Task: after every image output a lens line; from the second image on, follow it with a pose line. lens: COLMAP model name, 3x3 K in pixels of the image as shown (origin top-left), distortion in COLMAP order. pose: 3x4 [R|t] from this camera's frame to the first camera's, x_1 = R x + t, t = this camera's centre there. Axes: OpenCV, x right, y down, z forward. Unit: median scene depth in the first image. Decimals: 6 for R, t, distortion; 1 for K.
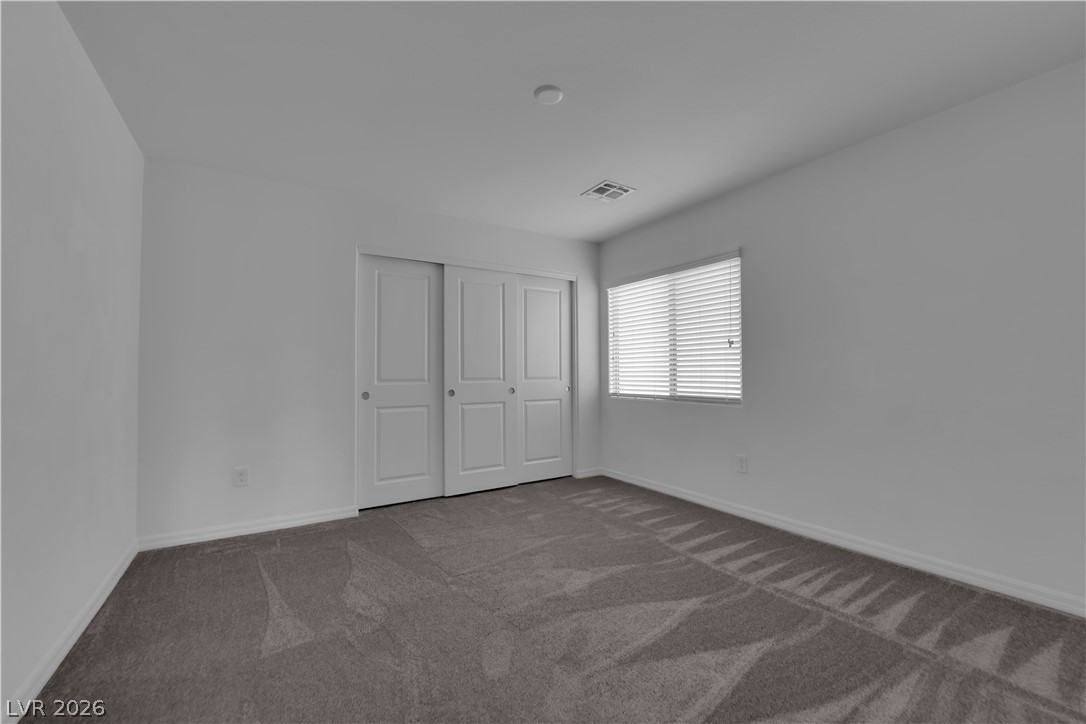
lens RADIAL K [[437.8, 0, 542.9], [0, 437.8, 360.3], [0, 0, 1]] dist [-0.010560, -0.001870]
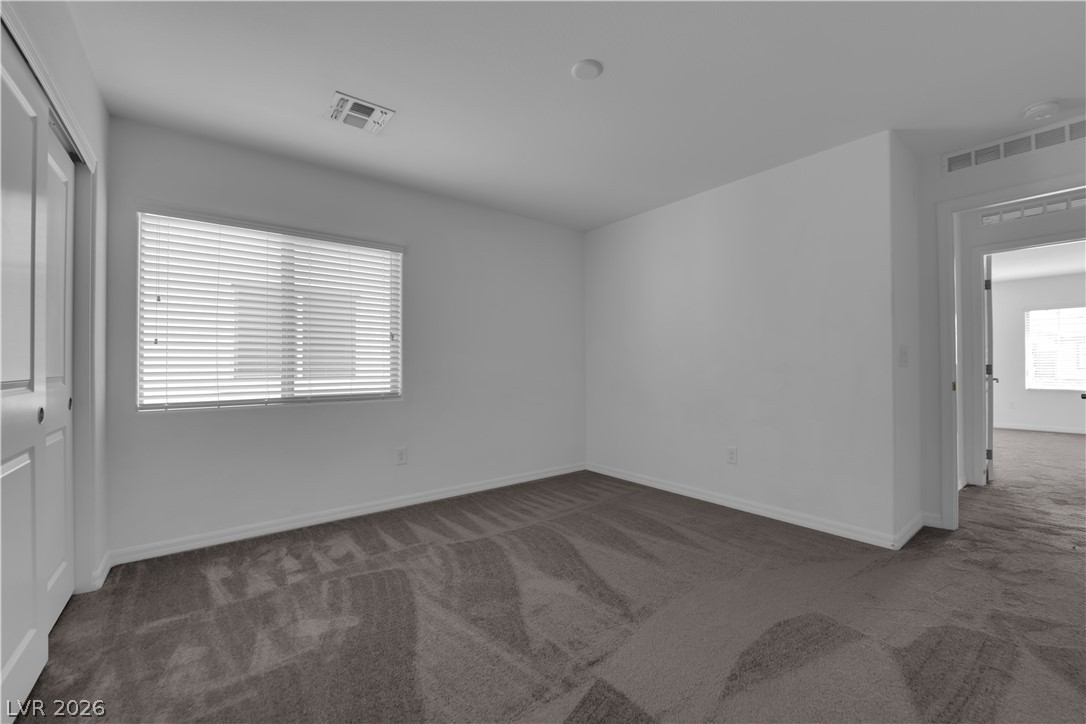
lens RADIAL K [[437.8, 0, 544.9], [0, 437.8, 362.6], [0, 0, 1]] dist [-0.010560, -0.001870]
pose [[-0.099831, 0.008856, 0.994965, -0.647377], [-0.023750, 0.999654, -0.011281, 0.025214], [-0.994721, -0.024757, -0.099586, 0.835700]]
